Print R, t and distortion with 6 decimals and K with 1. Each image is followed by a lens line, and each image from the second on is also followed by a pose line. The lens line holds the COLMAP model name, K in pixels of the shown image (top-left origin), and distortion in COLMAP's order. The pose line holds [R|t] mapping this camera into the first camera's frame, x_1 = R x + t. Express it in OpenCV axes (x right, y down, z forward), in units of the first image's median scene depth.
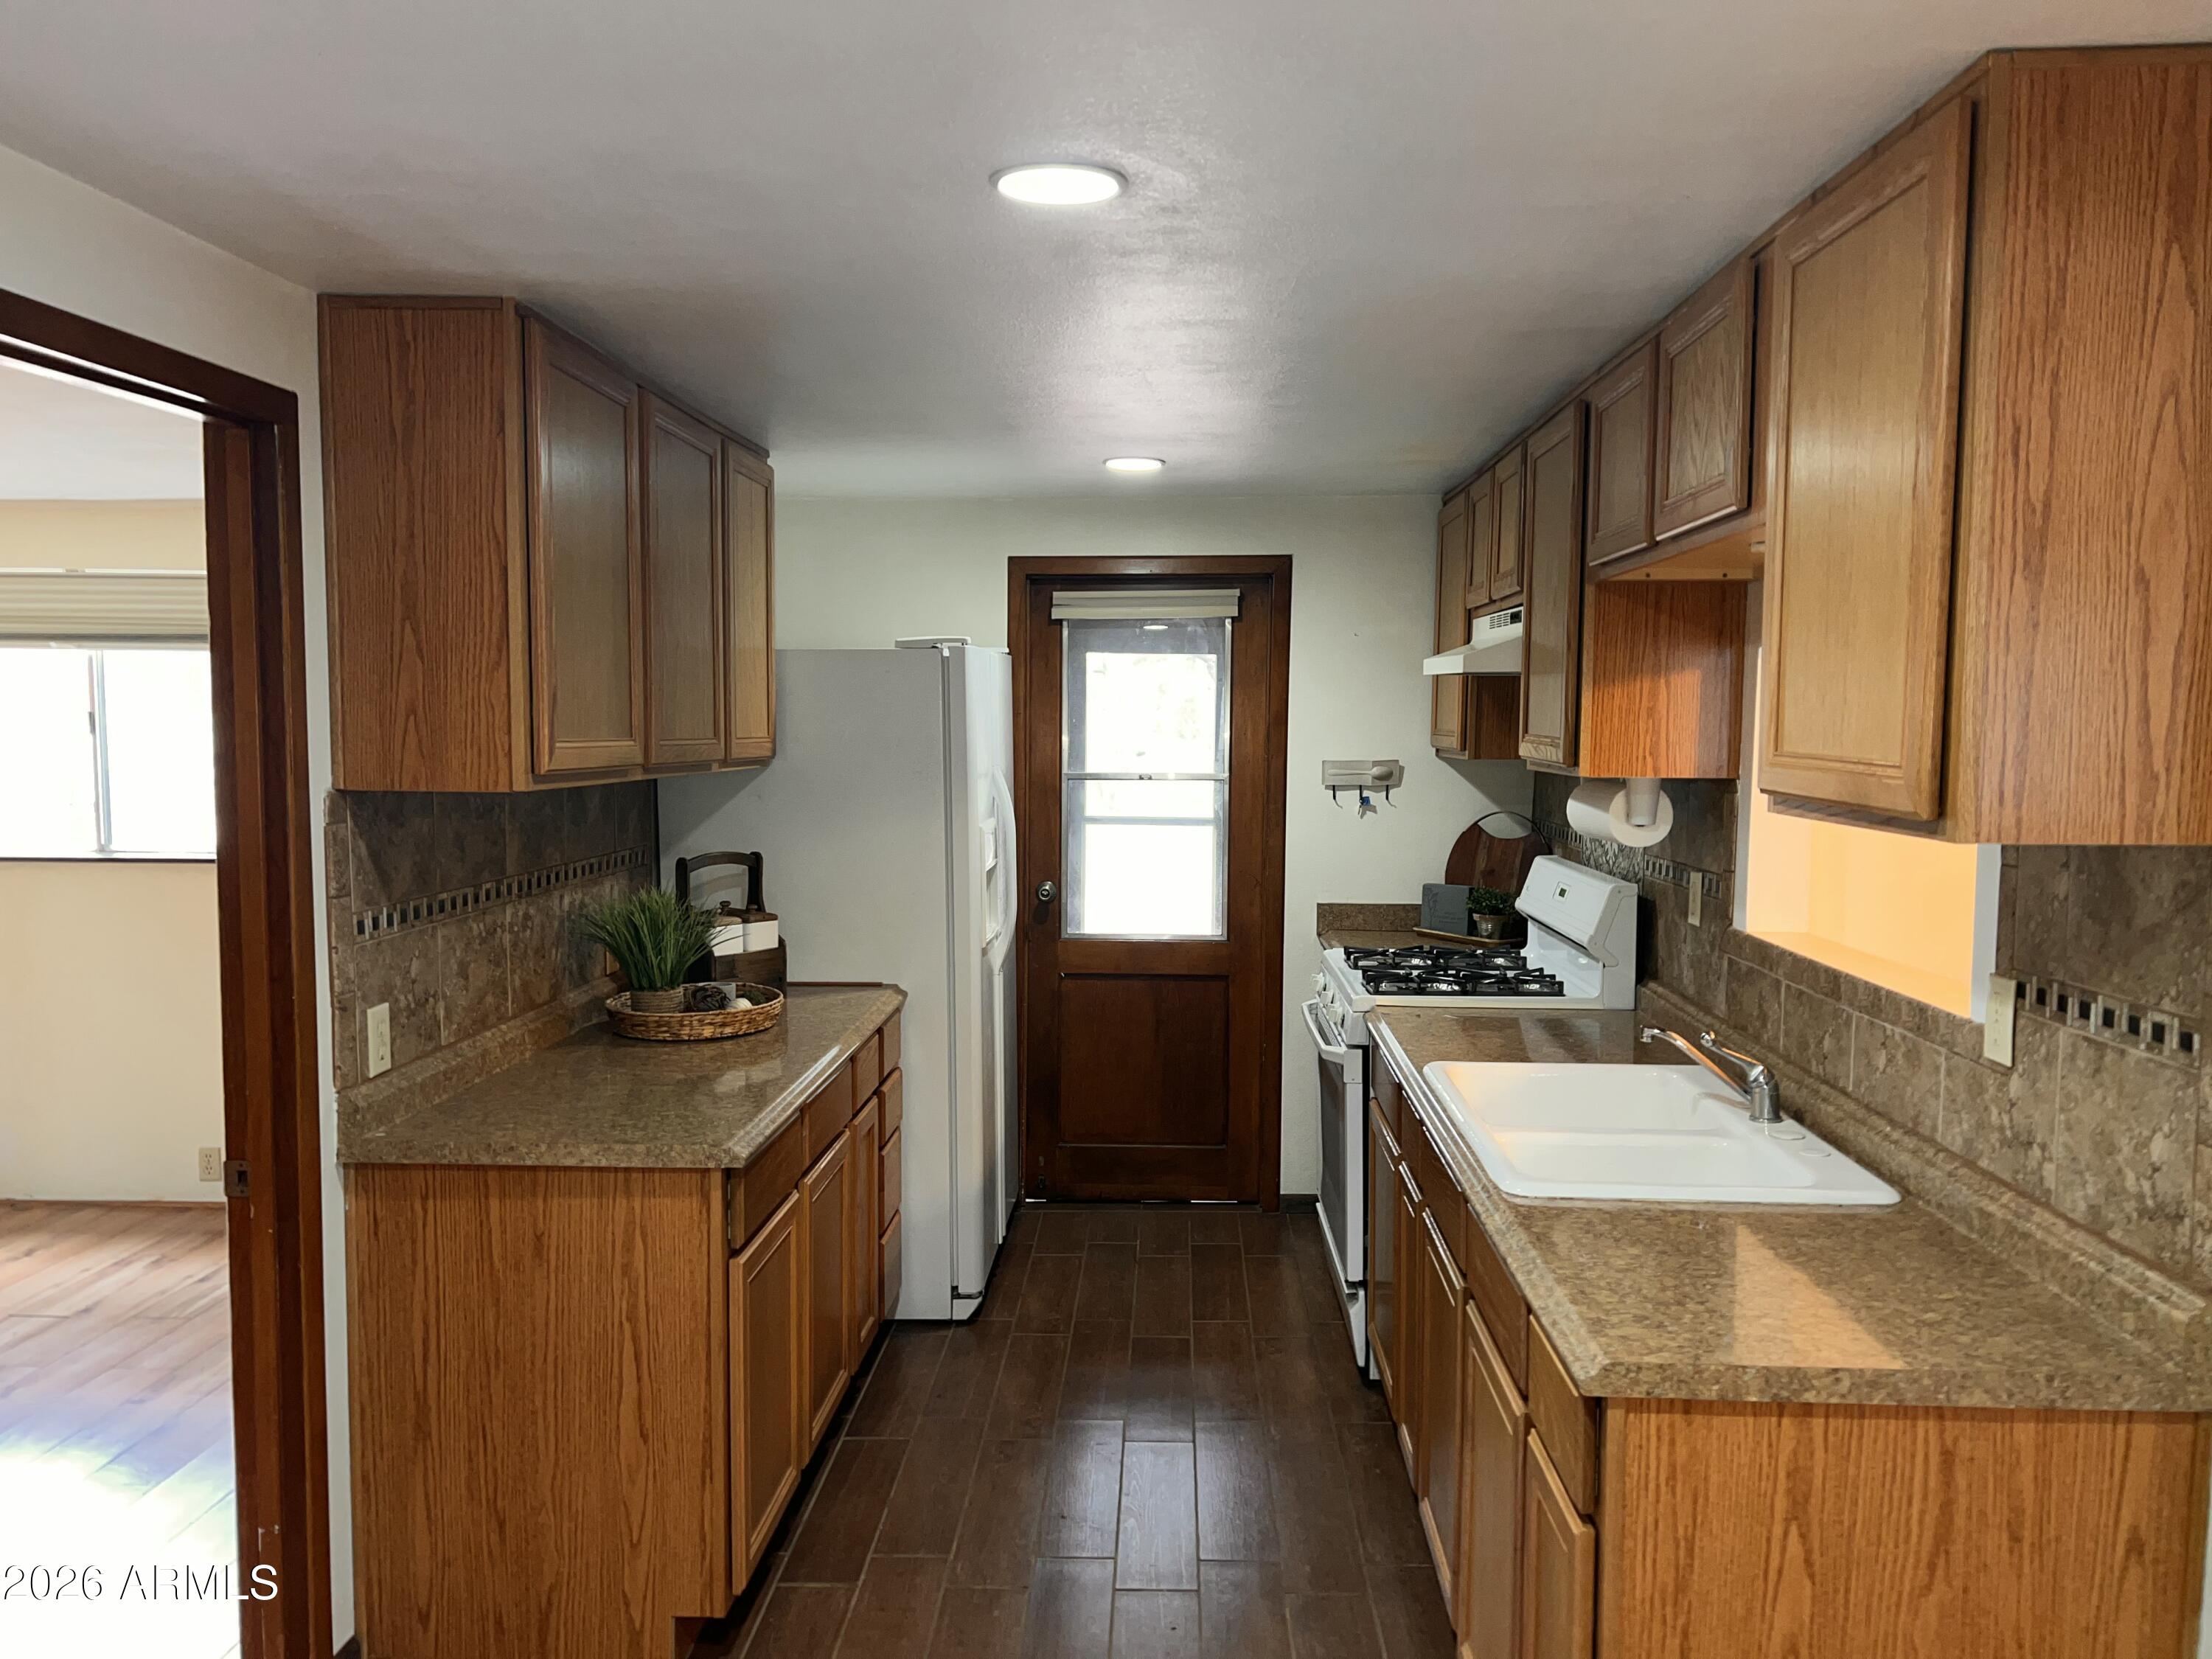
lens RADIAL K [[1662.7, 0, 1129.0], [0, 1662.7, 868.7], [0, 0, 1]] dist [0.052759, -0.056067]
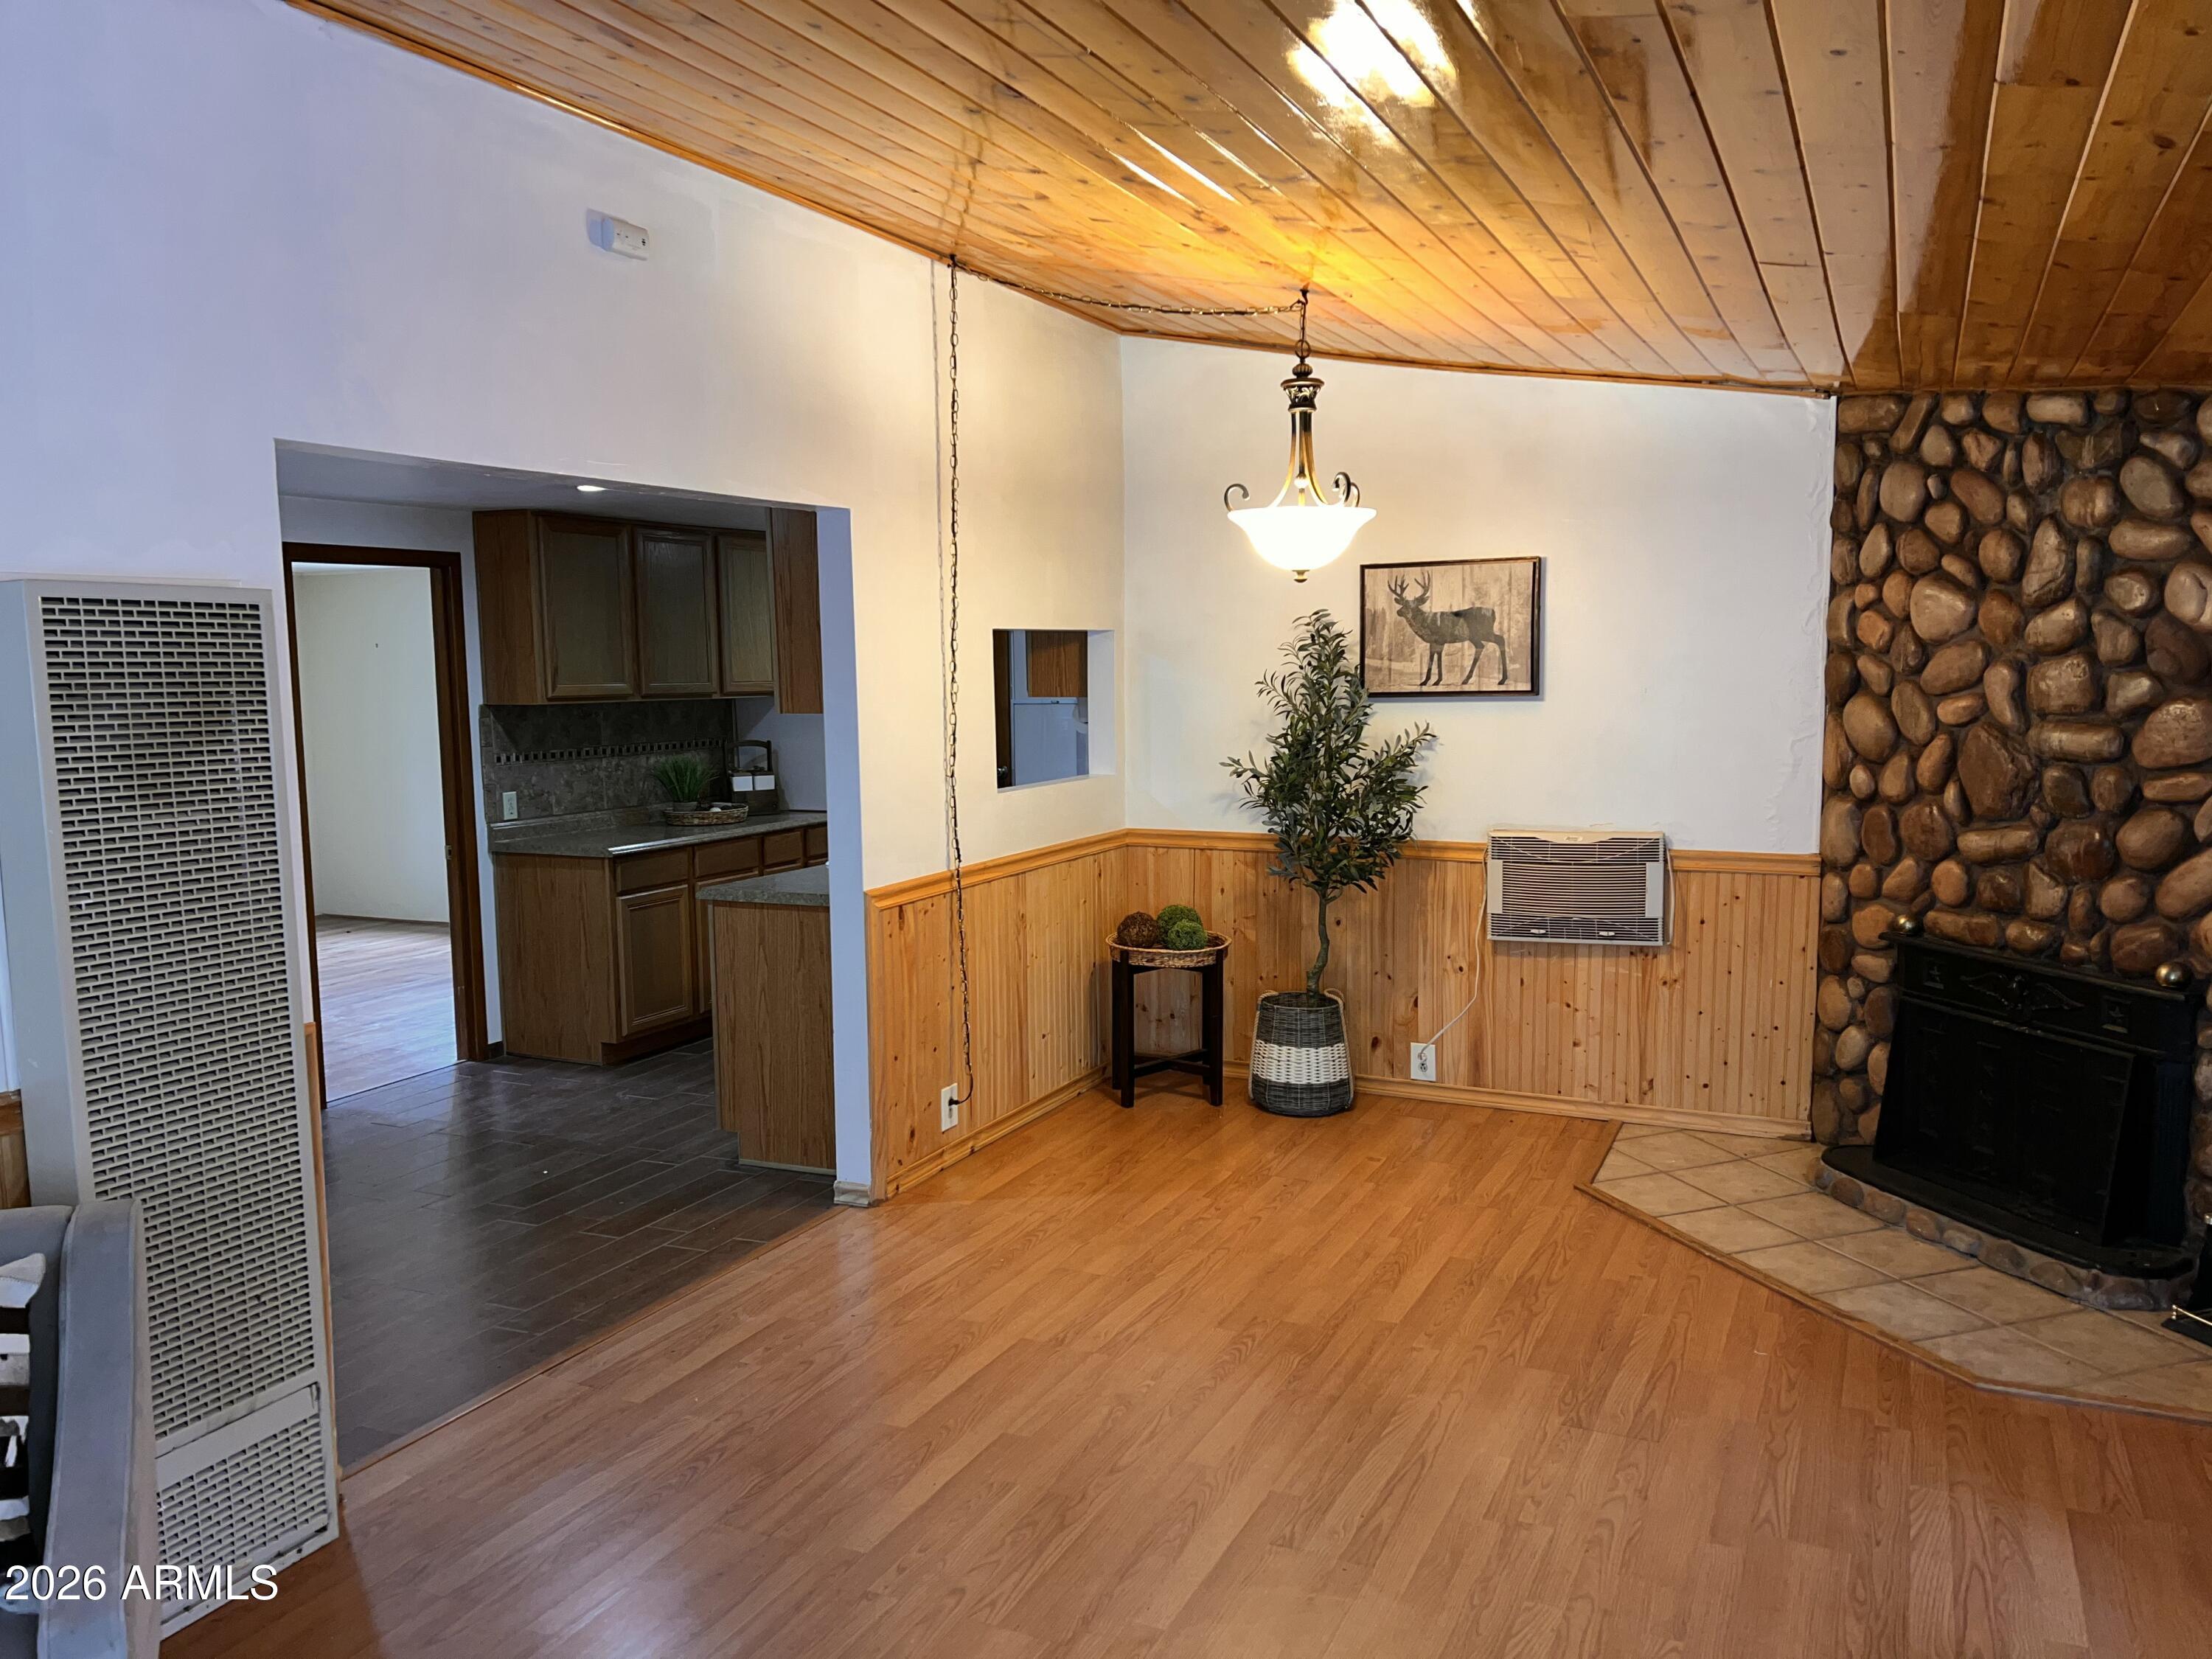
lens RADIAL K [[1662.7, 0, 1160.1], [0, 1662.7, 837.7], [0, 0, 1]] dist [0.052759, -0.056067]
pose [[0.924960, 0.022921, -0.379372, 1.543772], [-0.015714, 0.999633, 0.022081, 0.088207], [0.379739, -0.014463, 0.924981, -1.036506]]
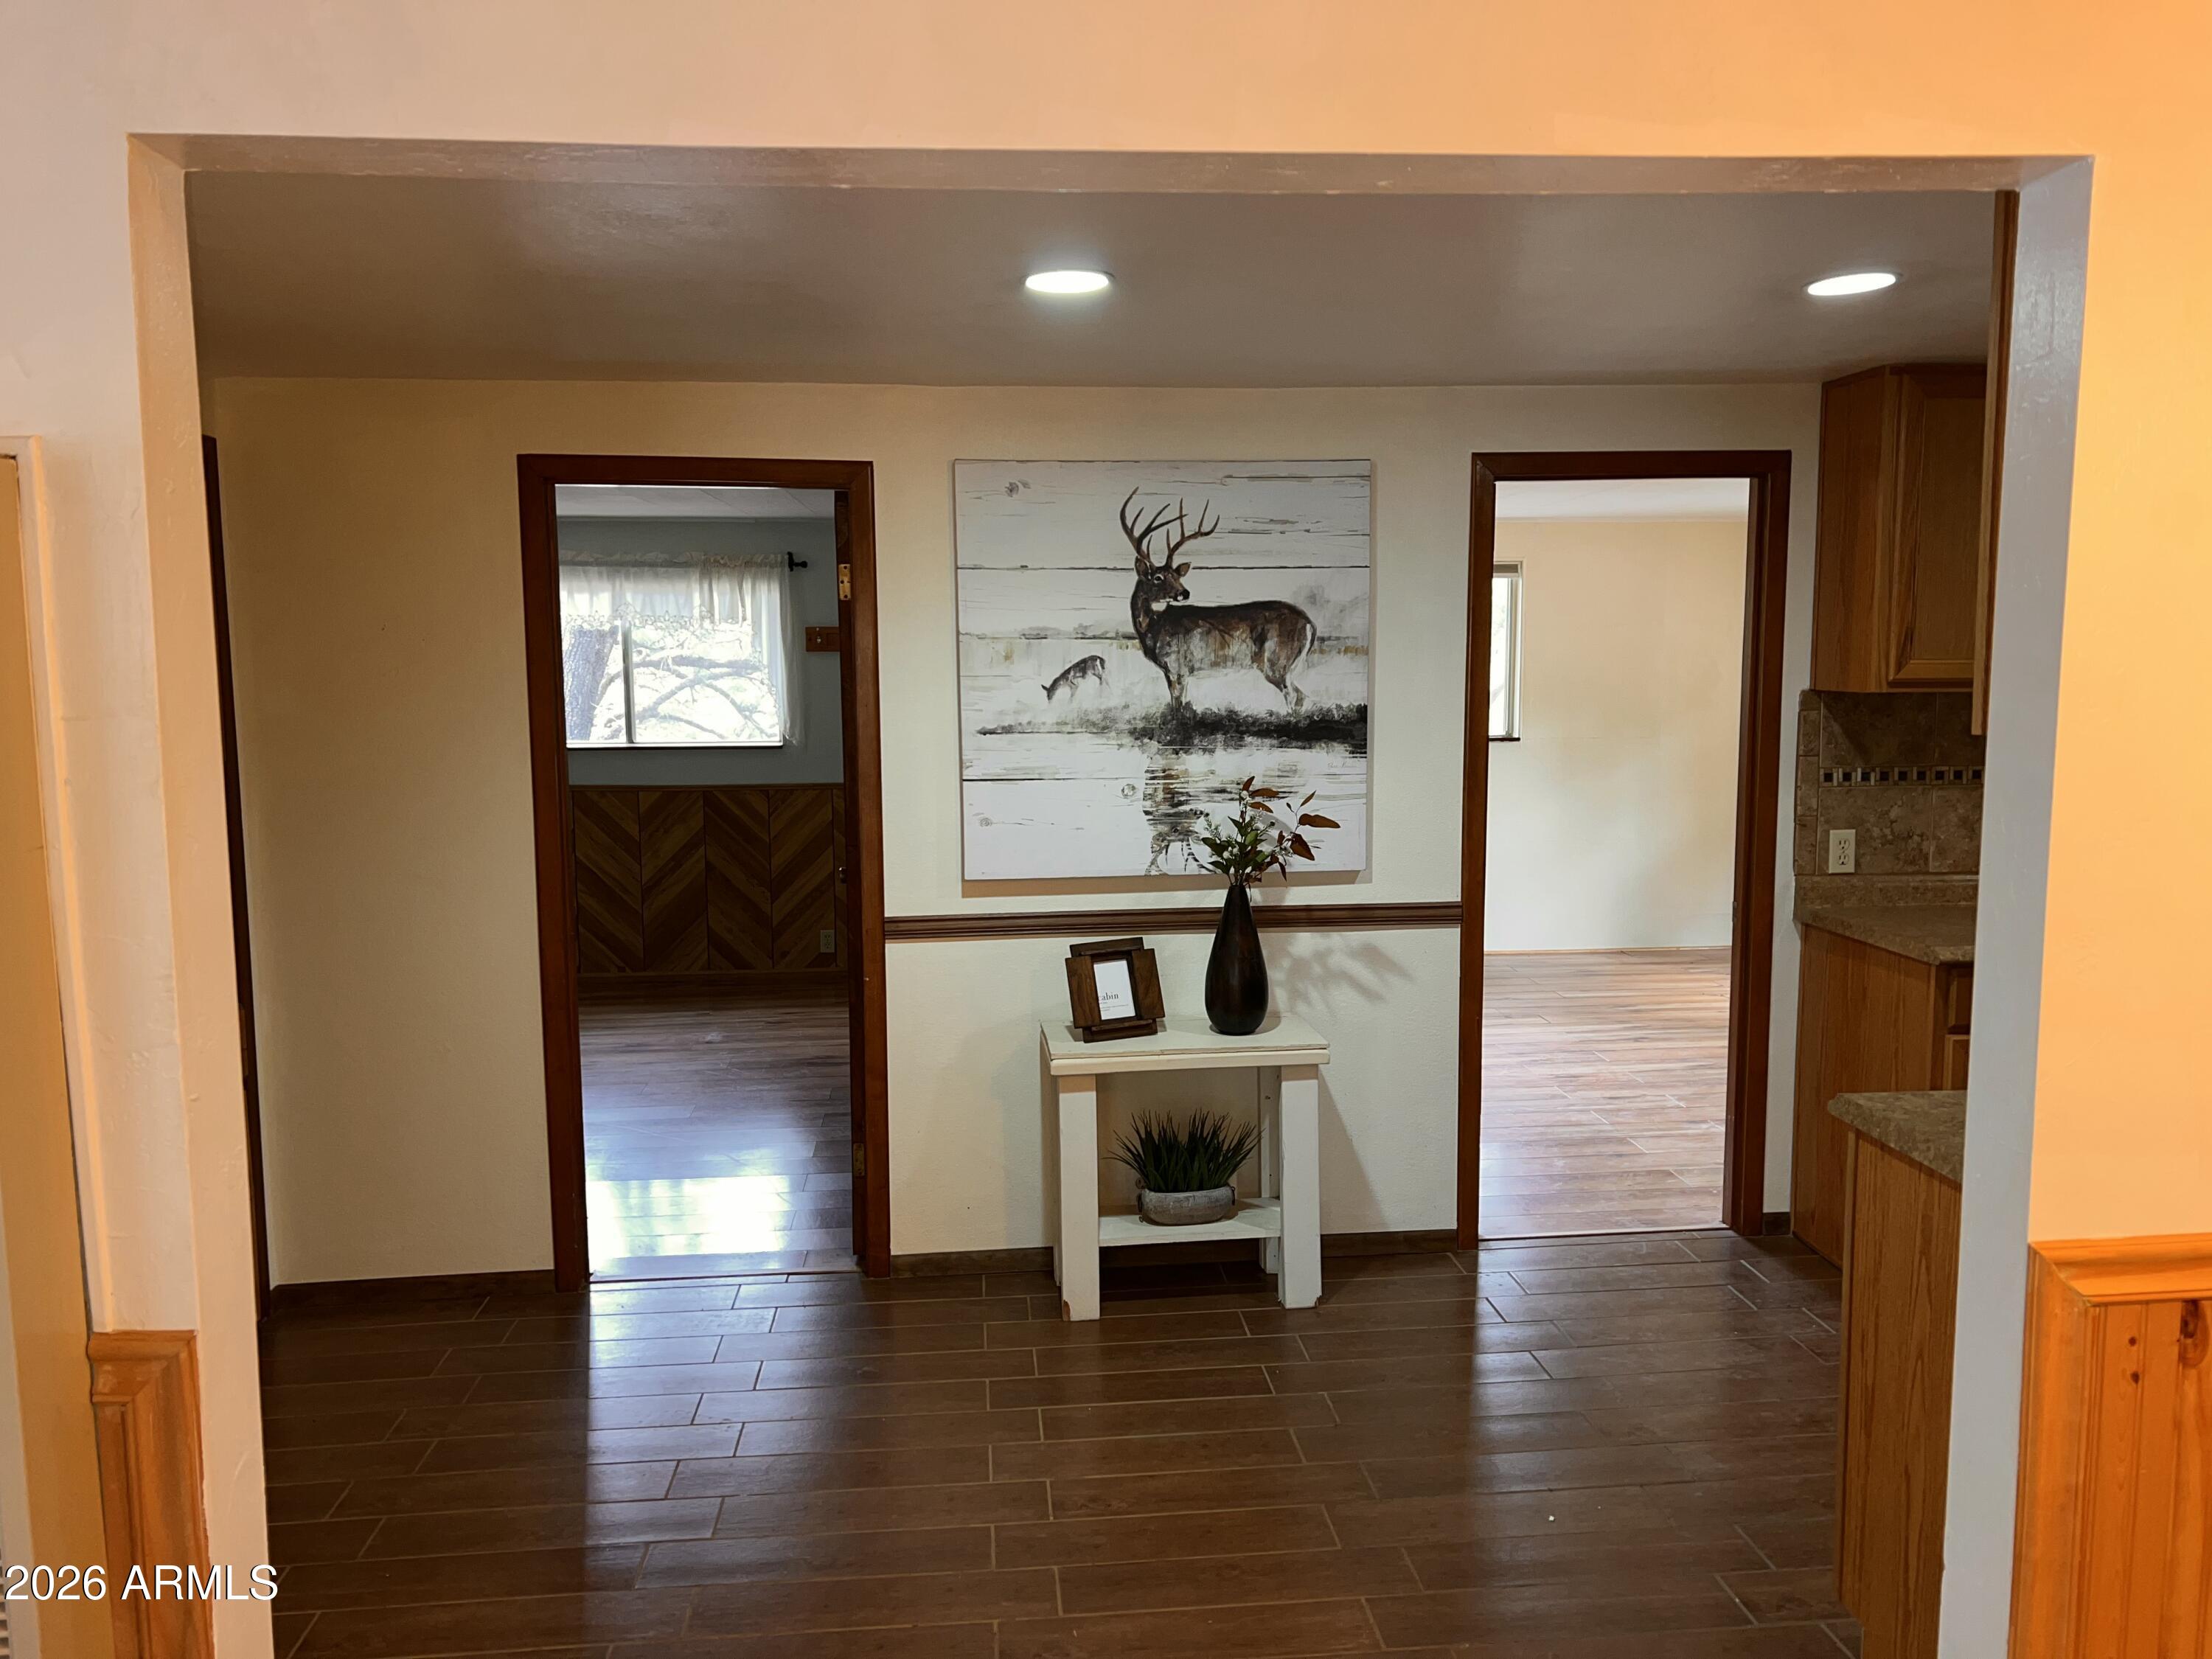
lens RADIAL K [[1662.7, 0, 1117.4], [0, 1662.7, 850.6], [0, 0, 1]] dist [0.052759, -0.056067]
pose [[0.128260, 0.112689, -0.985317, 1.122076], [-0.082188, 0.991314, 0.102676, -0.004348], [0.988329, 0.067812, 0.136408, 0.130035]]
